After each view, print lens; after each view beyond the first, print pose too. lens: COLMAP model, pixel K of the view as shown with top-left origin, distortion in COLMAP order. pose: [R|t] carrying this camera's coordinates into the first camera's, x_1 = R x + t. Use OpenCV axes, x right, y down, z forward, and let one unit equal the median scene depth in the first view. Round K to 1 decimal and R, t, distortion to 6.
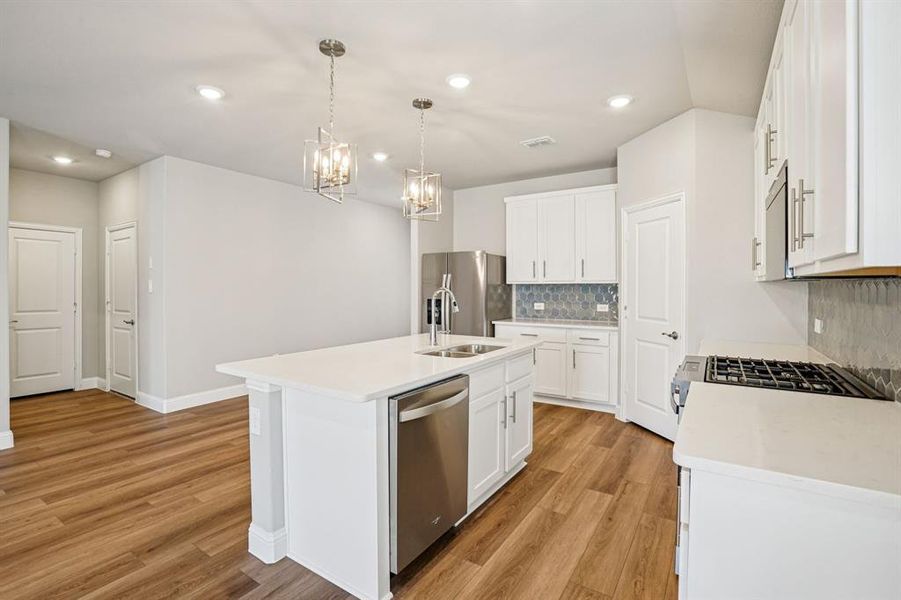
lens RADIAL K [[417.1, 0, 443.8], [0, 417.1, 291.3], [0, 0, 1]] dist [-0.051383, 0.014888]
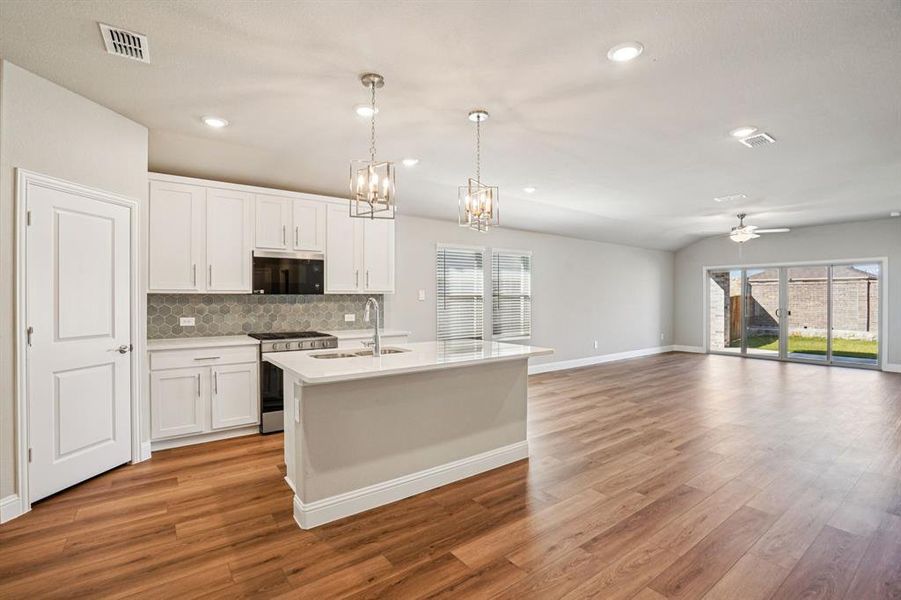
lens RADIAL K [[417.1, 0, 448.4], [0, 417.1, 300.4], [0, 0, 1]] dist [-0.051383, 0.014888]
pose [[-0.940387, -0.001615, 0.340102, -0.414949], [0.004305, 0.999852, 0.016651, -0.014573], [-0.340079, 0.017123, -0.940241, 1.494693]]
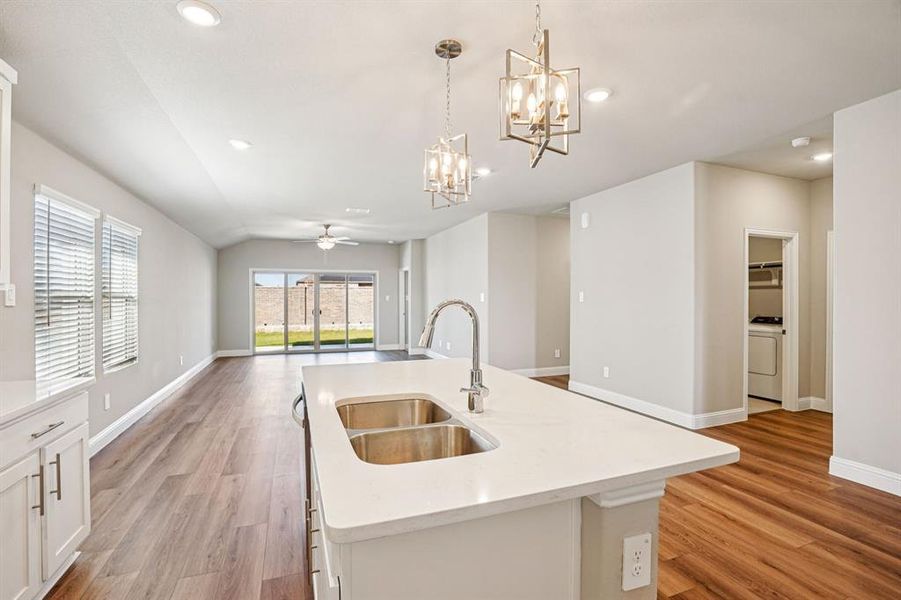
lens RADIAL K [[417.1, 0, 443.7], [0, 417.1, 297.9], [0, 0, 1]] dist [-0.051383, 0.014888]
pose [[-0.587430, 0.000892, -0.809275, 0.332127], [-0.005145, 0.999975, 0.004836, -0.010195], [0.809259, 0.007004, -0.587411, 1.016857]]
